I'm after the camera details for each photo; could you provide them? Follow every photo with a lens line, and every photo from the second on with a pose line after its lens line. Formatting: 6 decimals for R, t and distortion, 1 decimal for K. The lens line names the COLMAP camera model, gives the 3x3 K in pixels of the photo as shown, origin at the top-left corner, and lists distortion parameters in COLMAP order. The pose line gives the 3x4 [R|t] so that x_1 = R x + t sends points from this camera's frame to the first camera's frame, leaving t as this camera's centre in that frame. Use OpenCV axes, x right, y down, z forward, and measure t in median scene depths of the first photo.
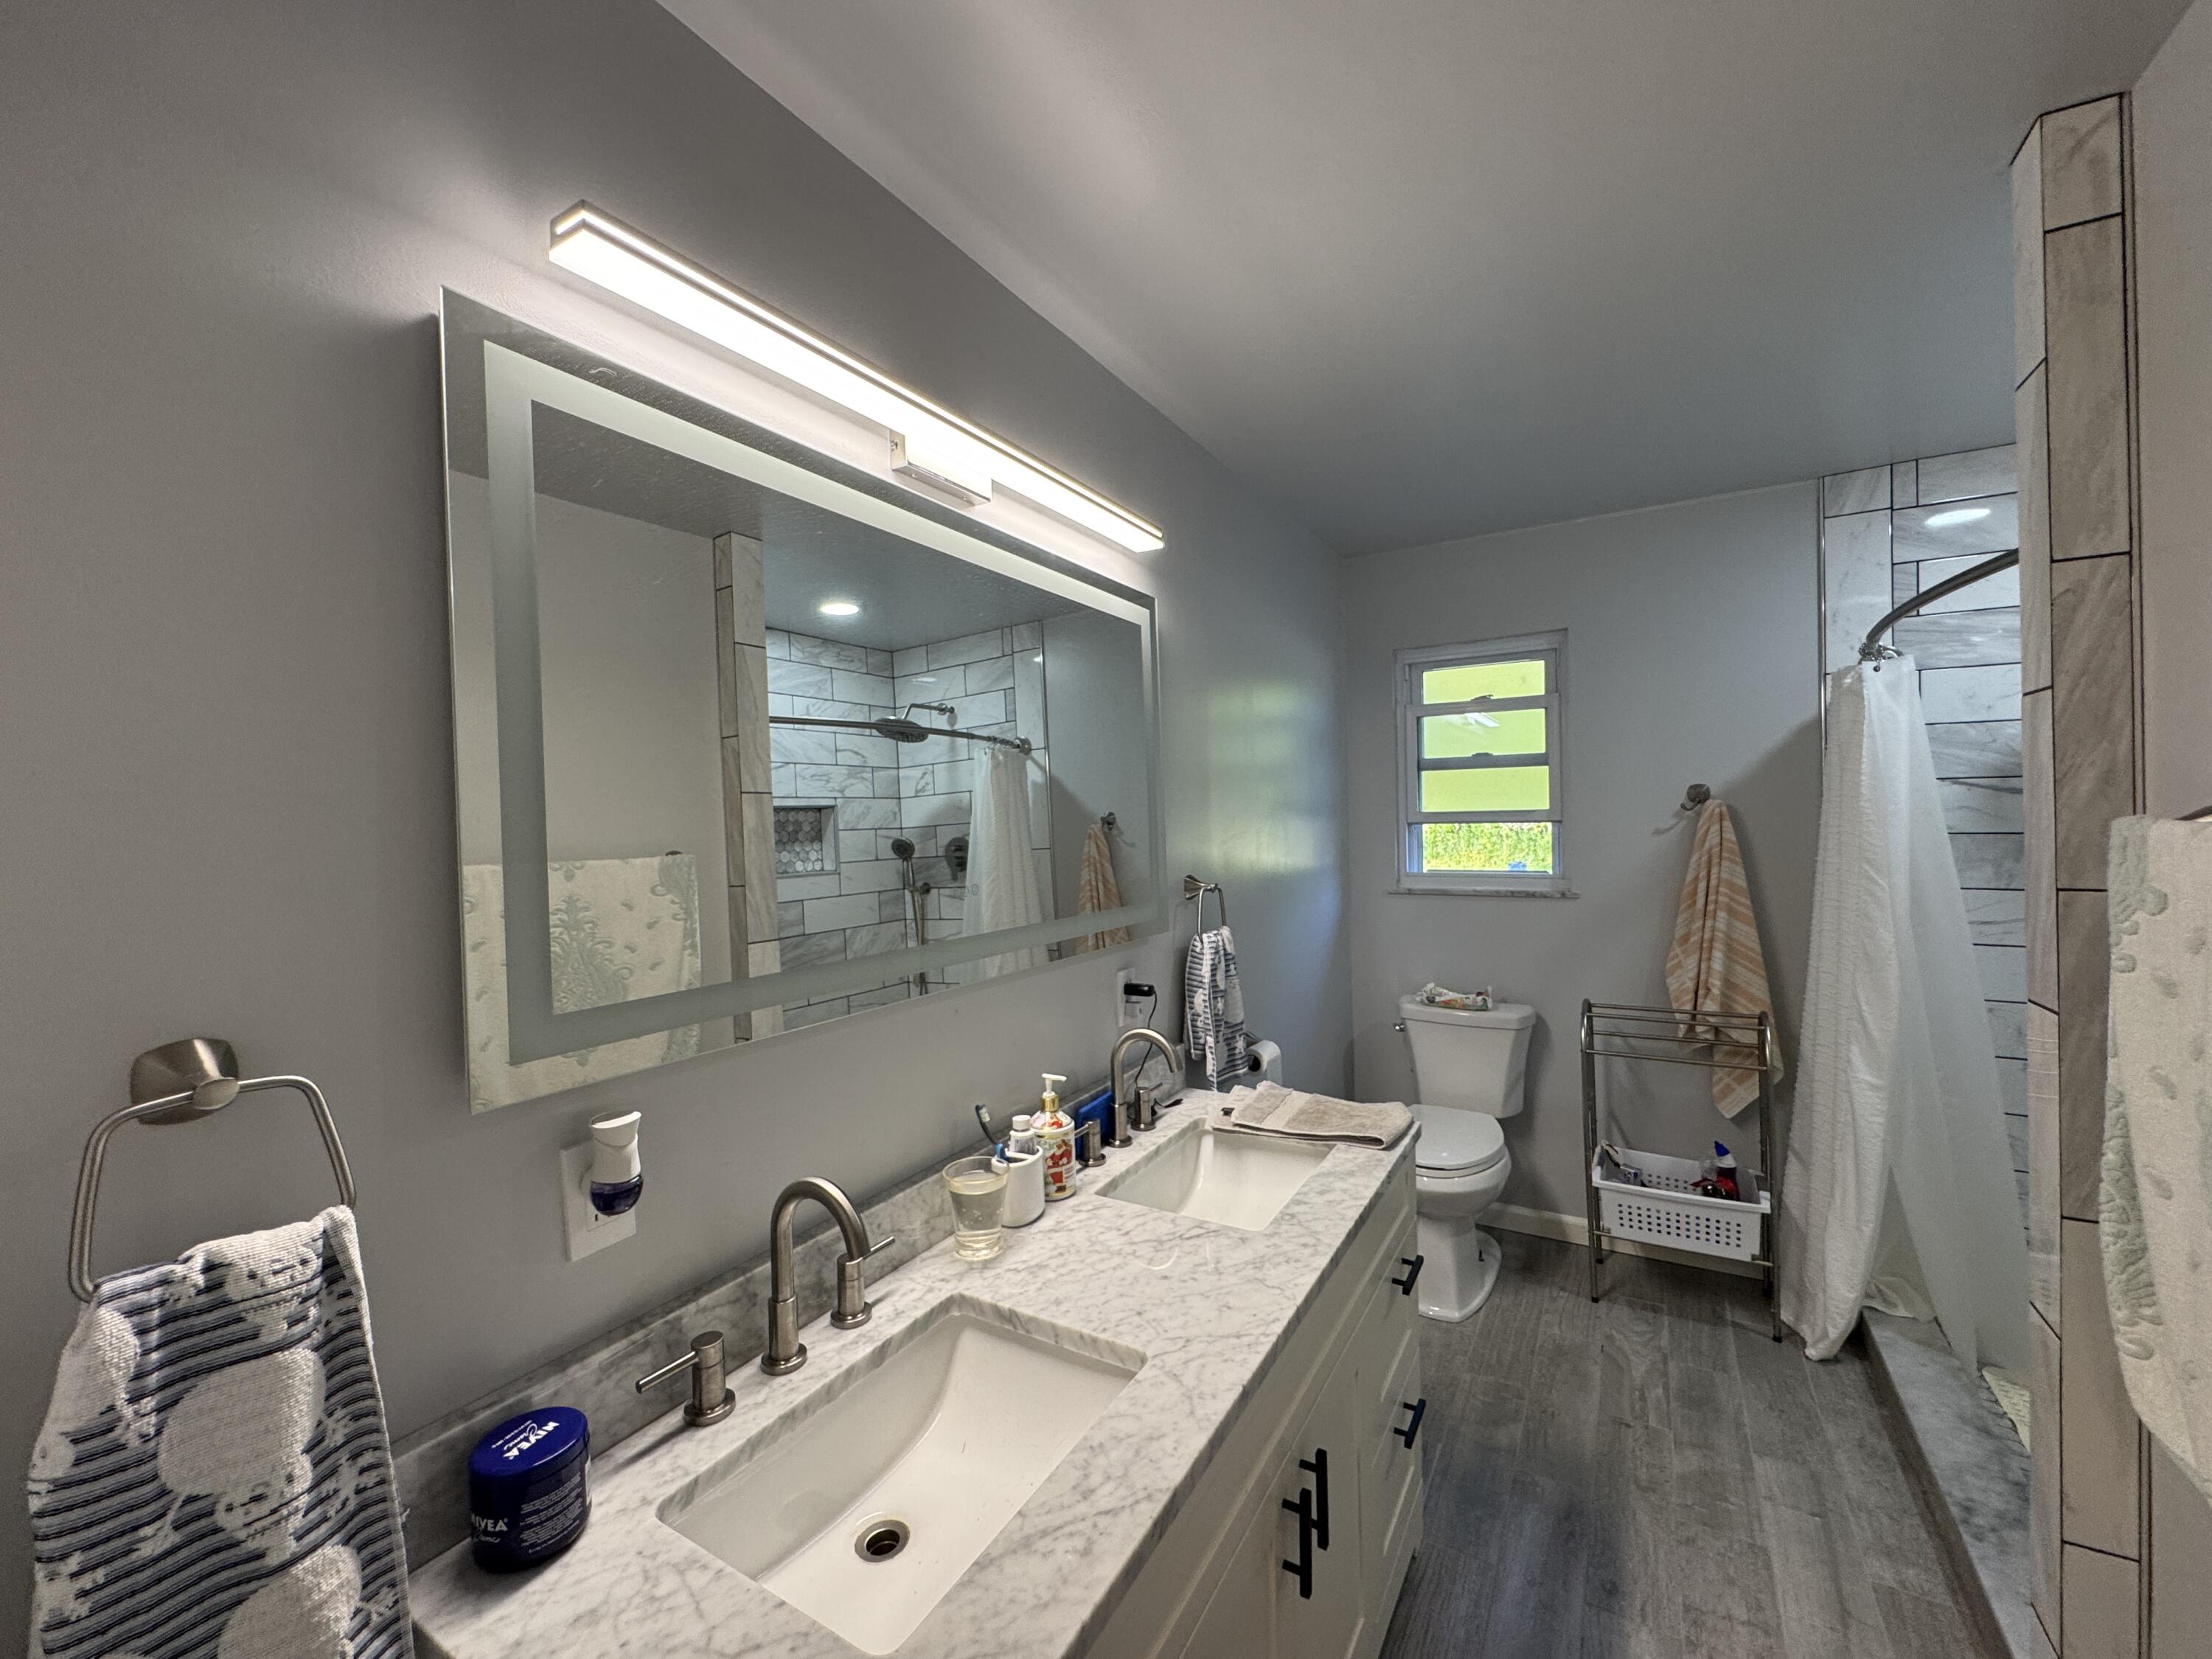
lens RADIAL K [[884.7, 0, 1102.0], [0, 884.7, 829.7], [0, 0, 1]] dist [-0.005591, 0.001026]
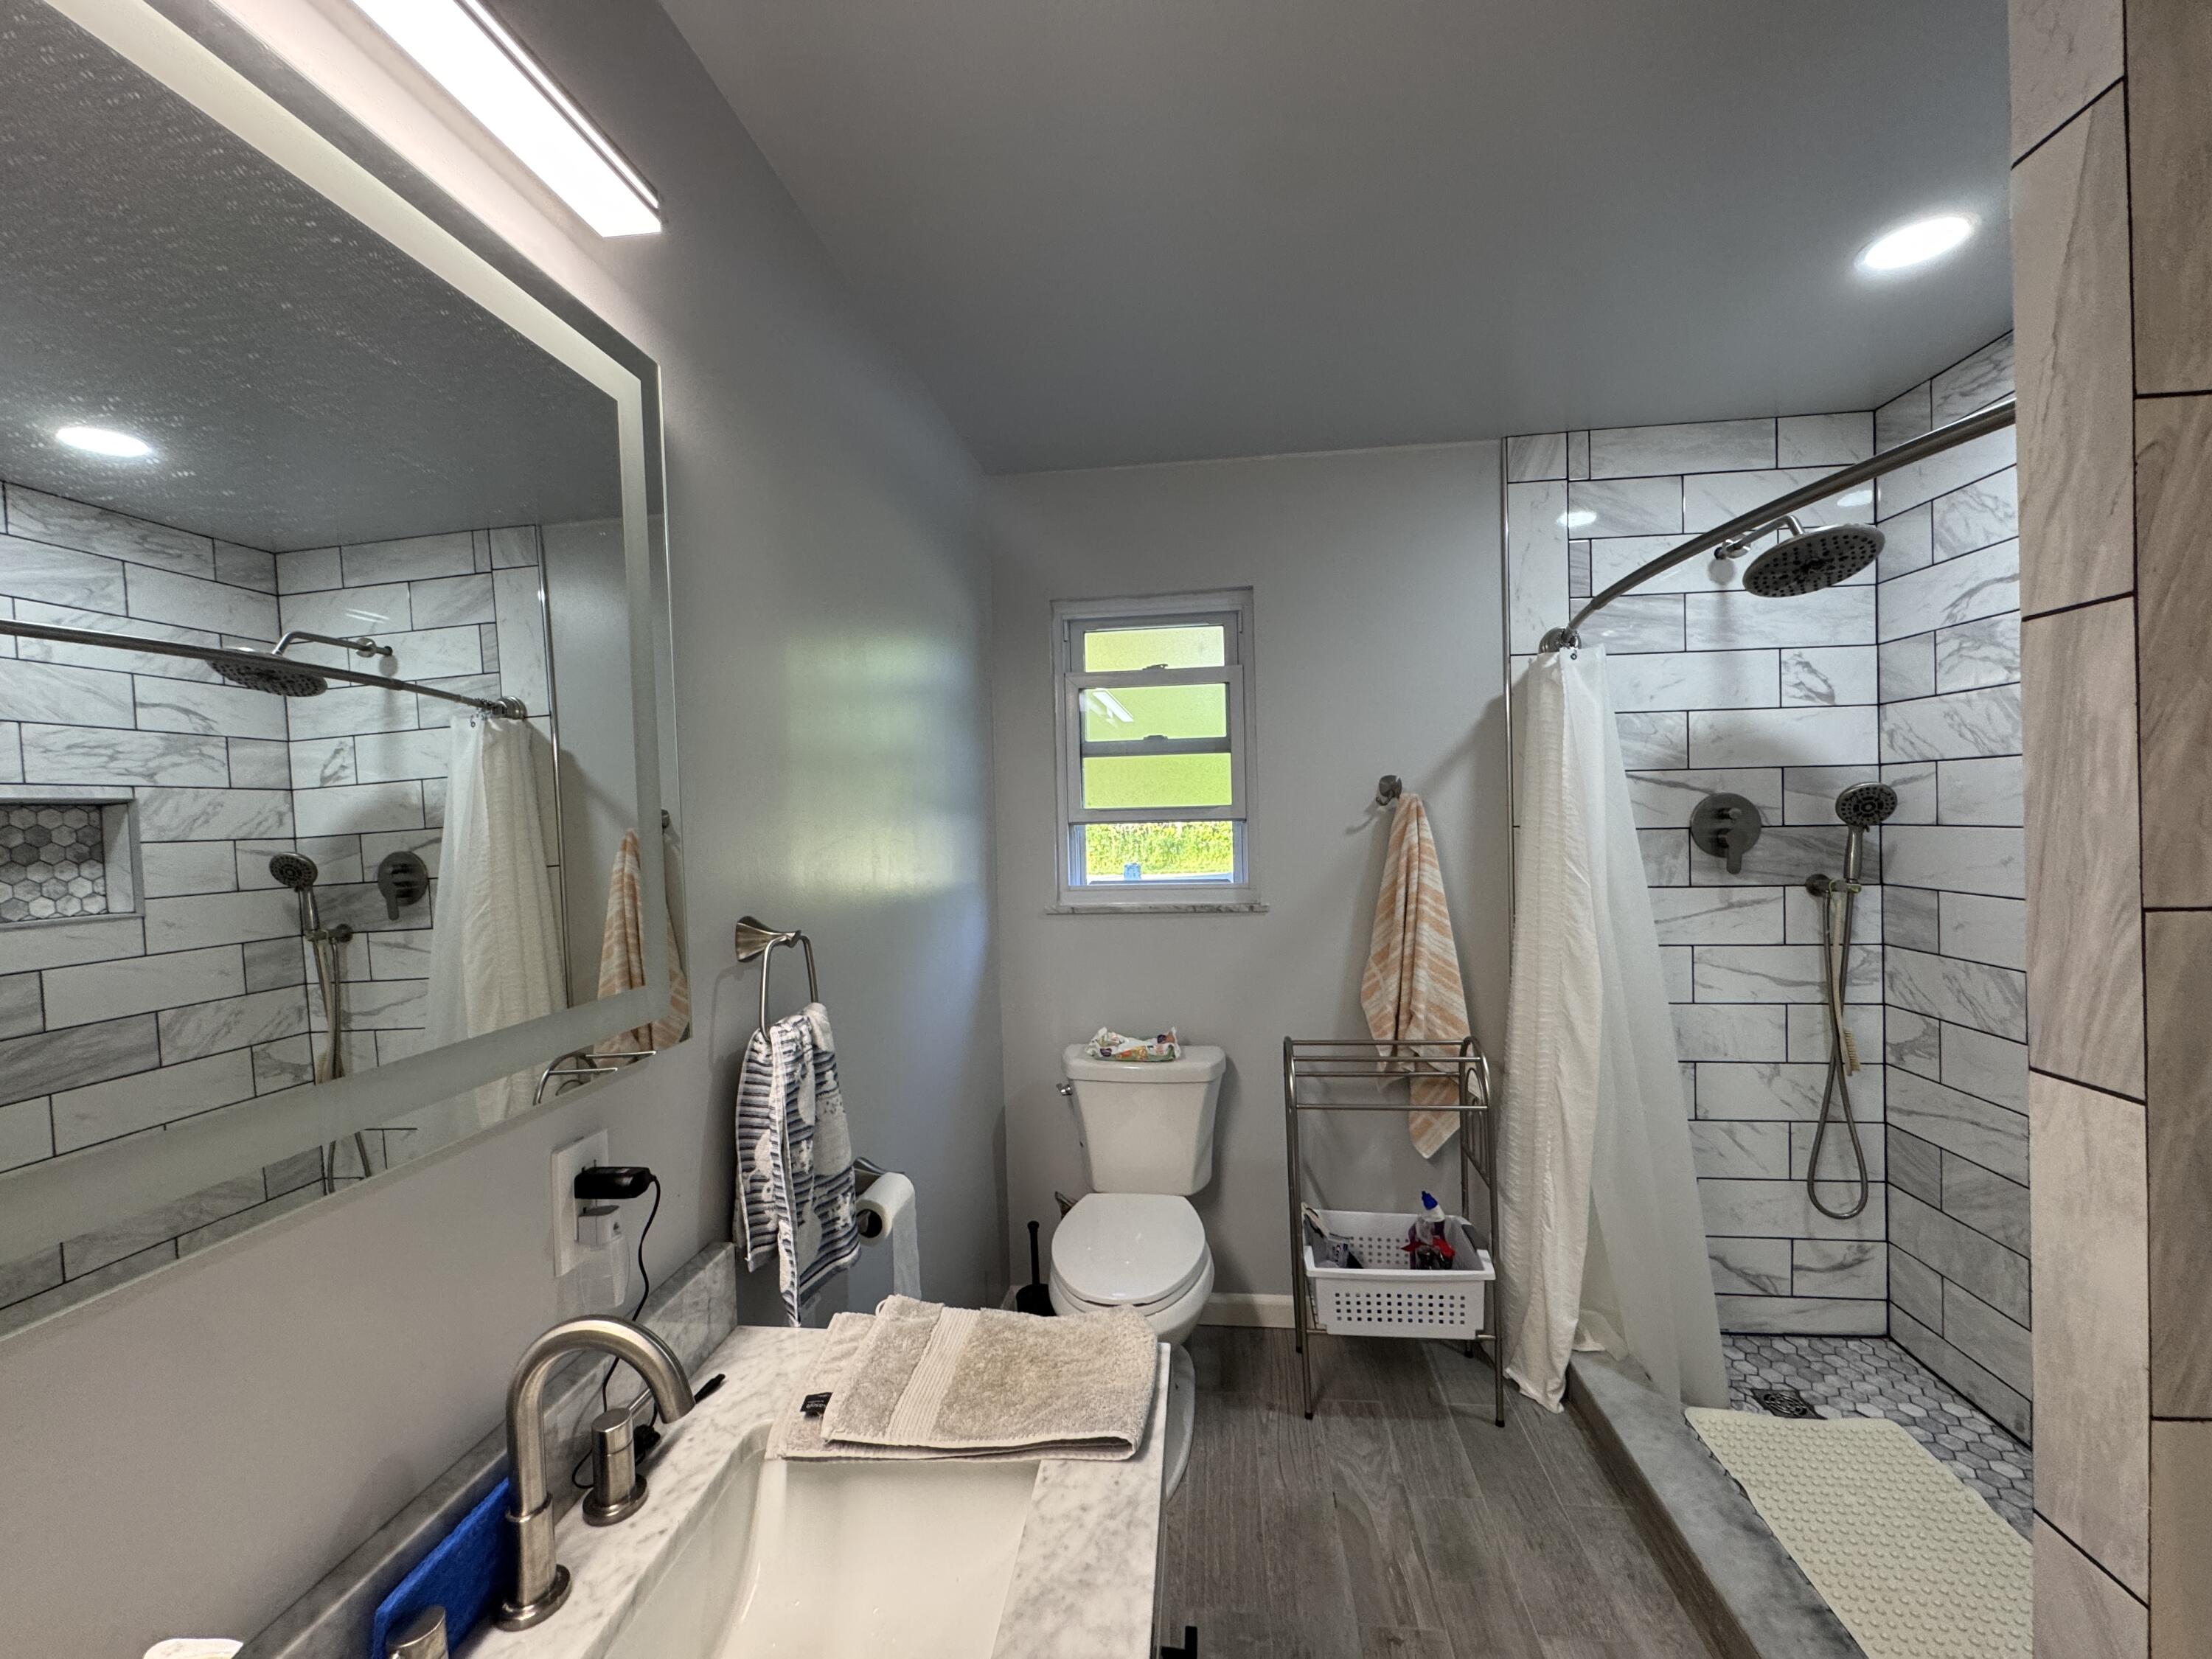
lens RADIAL K [[884.7, 0, 1103.9], [0, 884.7, 826.5], [0, 0, 1]] dist [-0.005591, 0.001026]
pose [[0.910269, -0.007230, 0.413953, 0.060822], [0.011043, 0.999916, -0.006820, 0.001459], [-0.413869, 0.010779, 0.910273, 0.336967]]
